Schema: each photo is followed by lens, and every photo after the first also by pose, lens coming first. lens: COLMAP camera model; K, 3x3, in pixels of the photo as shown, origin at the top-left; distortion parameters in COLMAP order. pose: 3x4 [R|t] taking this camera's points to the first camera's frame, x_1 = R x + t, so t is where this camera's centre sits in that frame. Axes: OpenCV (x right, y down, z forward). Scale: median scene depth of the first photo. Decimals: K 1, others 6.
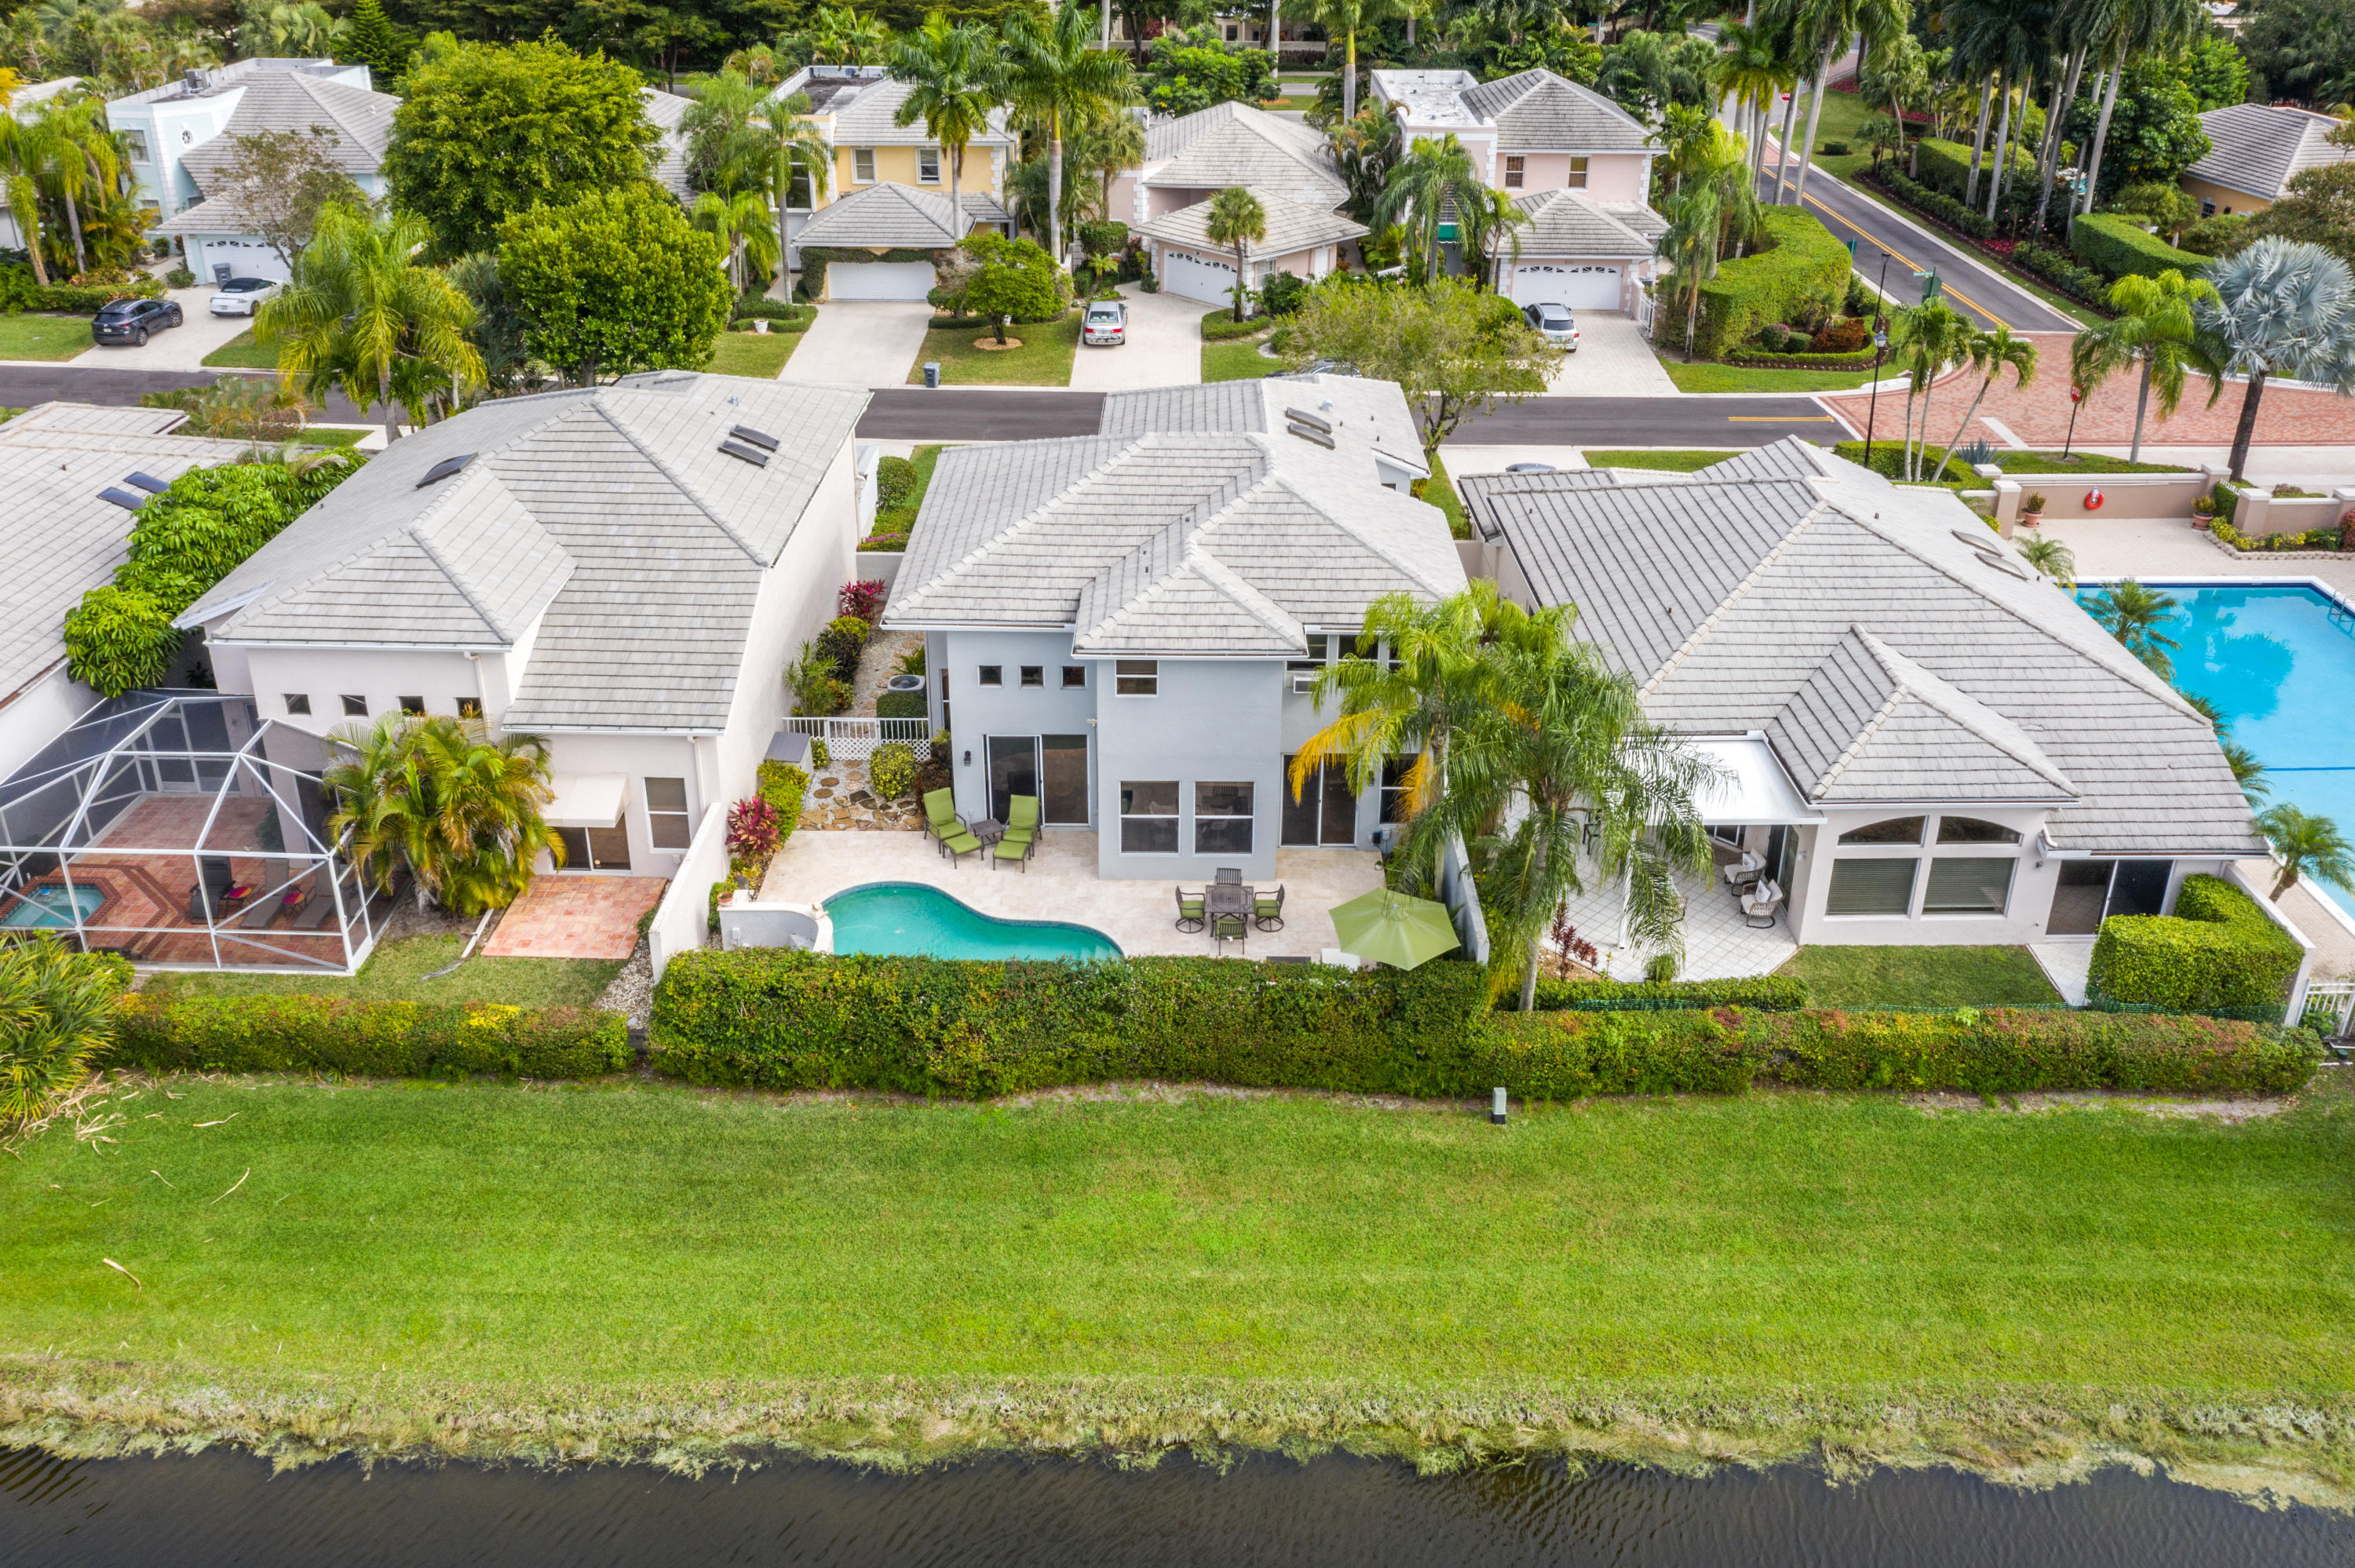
lens RADIAL K [[1931.5, 0, 1186.5], [0, 1931.5, 780.7], [0, 0, 1]] dist [-0.006064, 0.008671]
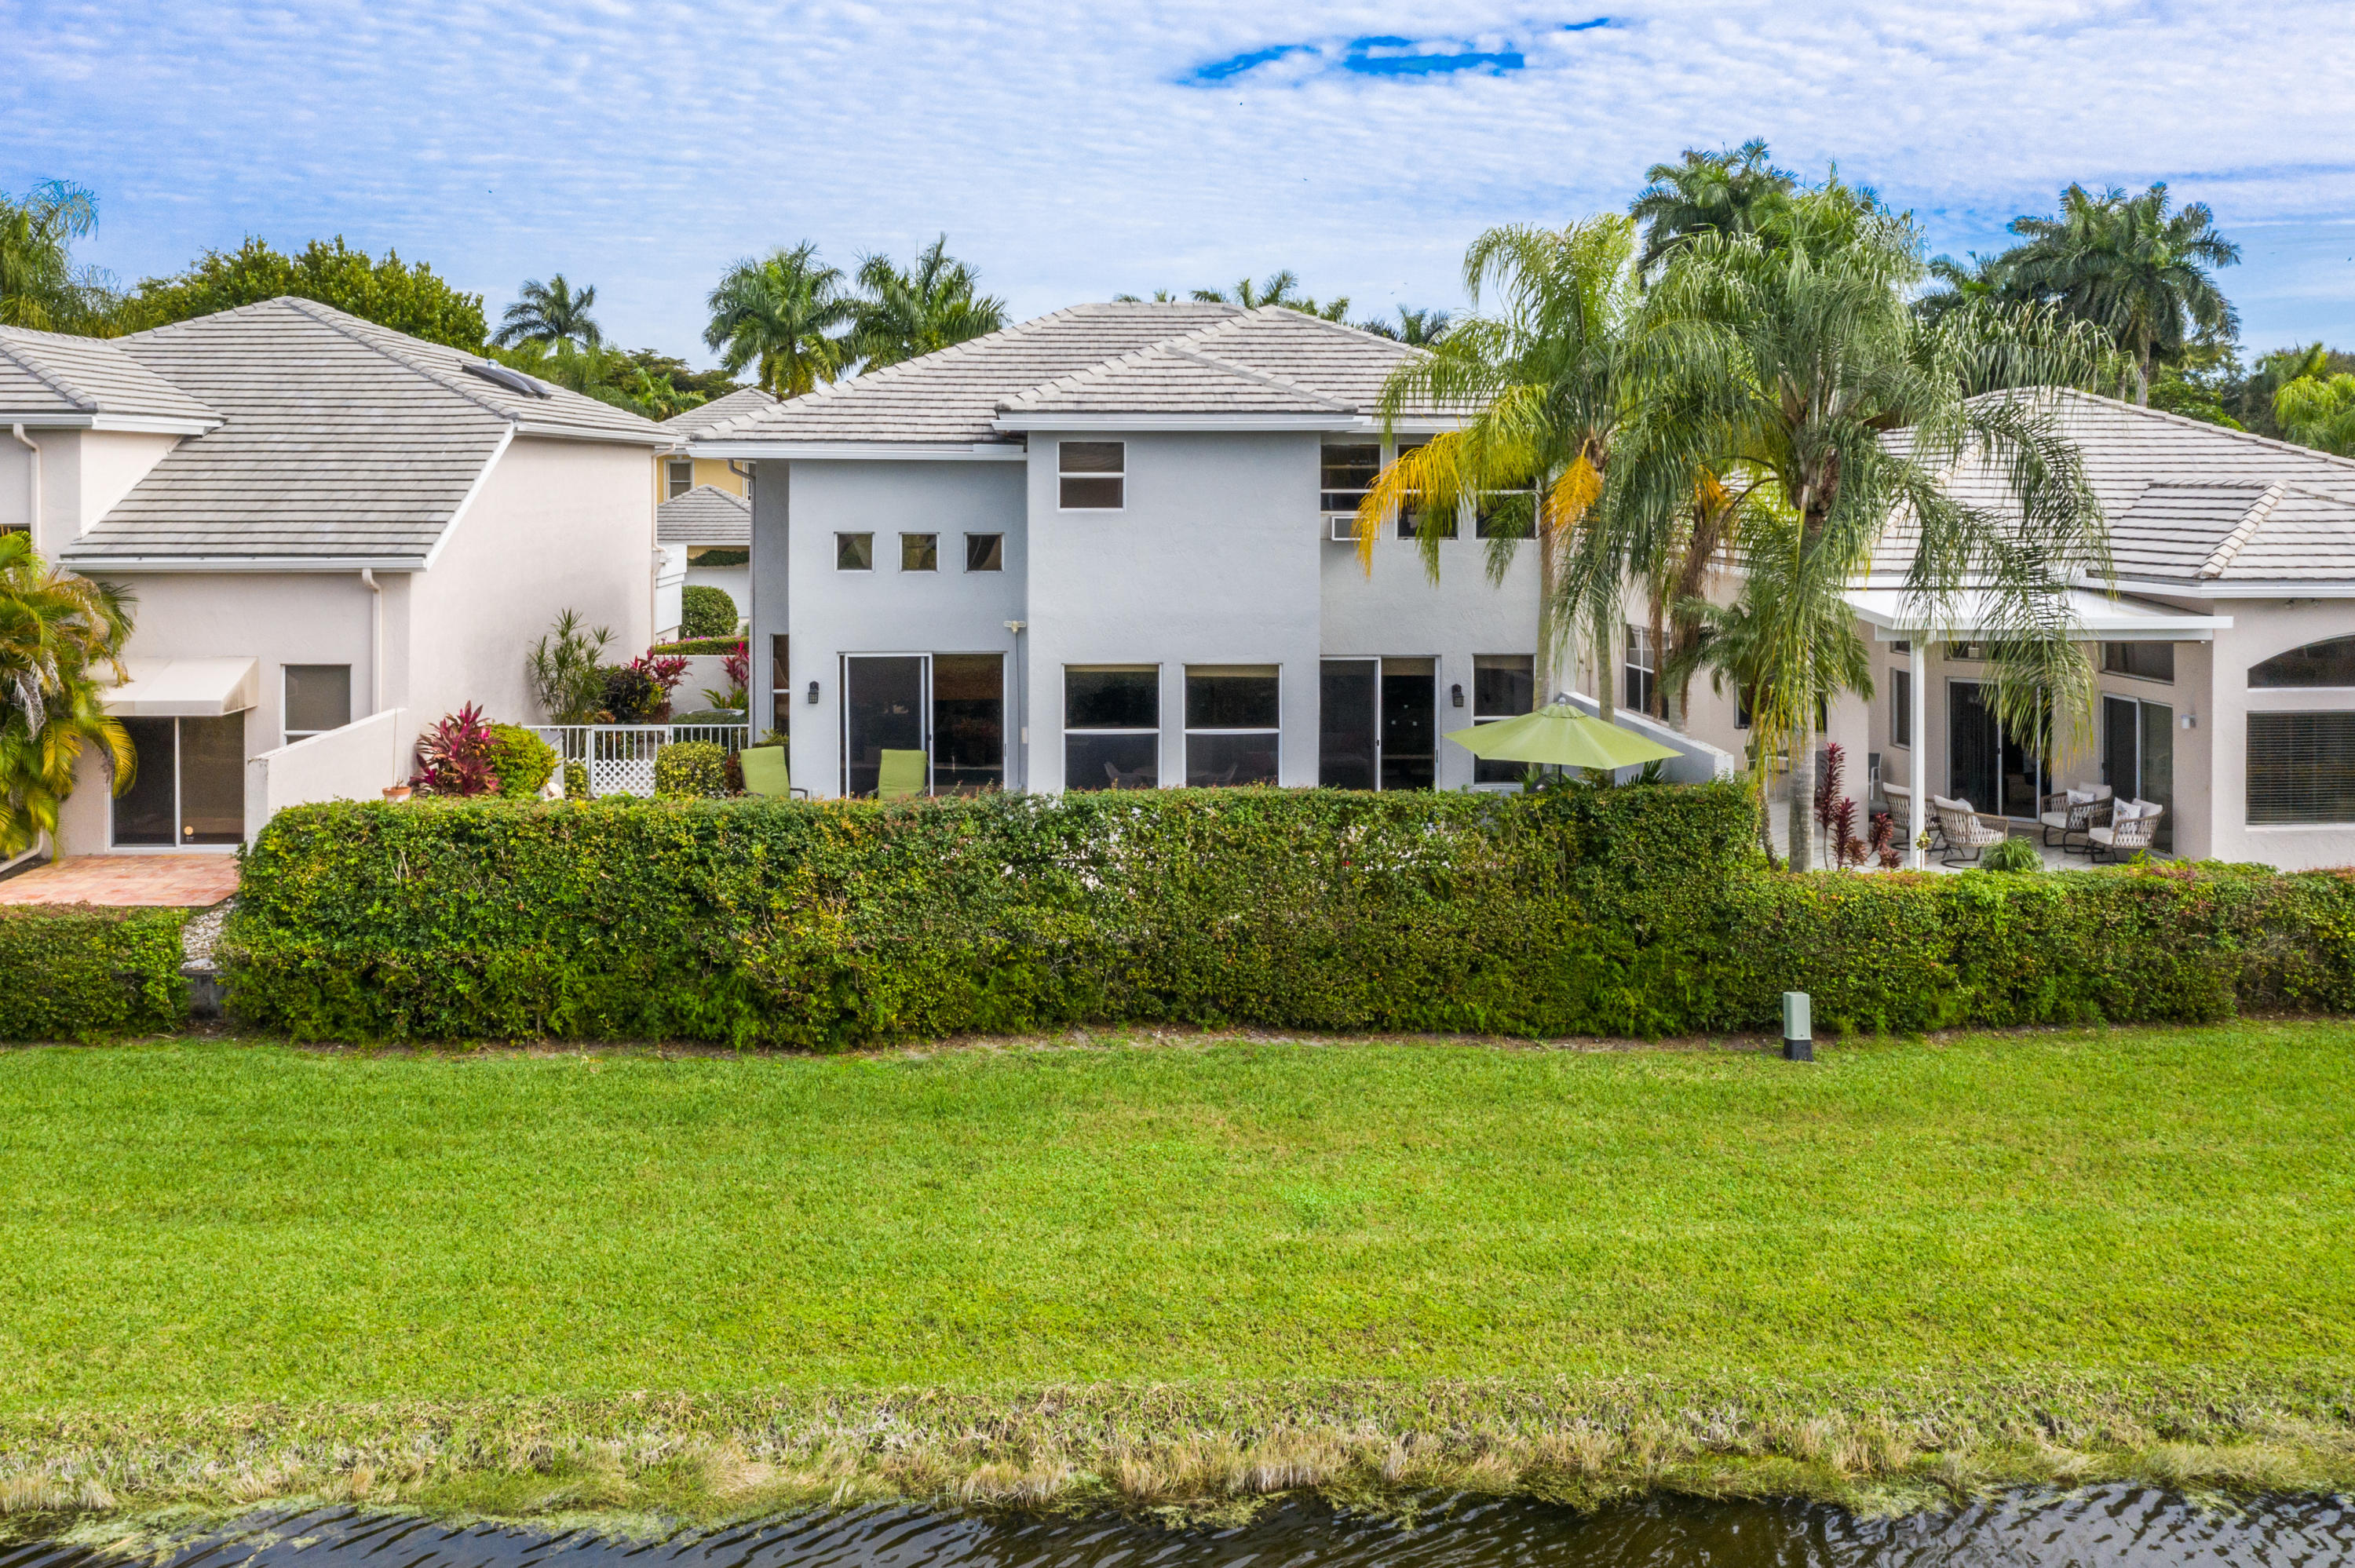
lens RADIAL K [[2177.2, 0, 1099.0], [0, 2177.2, 652.1], [0, 0, 1]] dist [-0.003168, 0.000061]
pose [[0.999172, -0.010251, 0.039374, -0.057323], [0.025978, 0.905536, -0.423474, 0.331130], [-0.031313, 0.424146, 0.905052, 0.414897]]
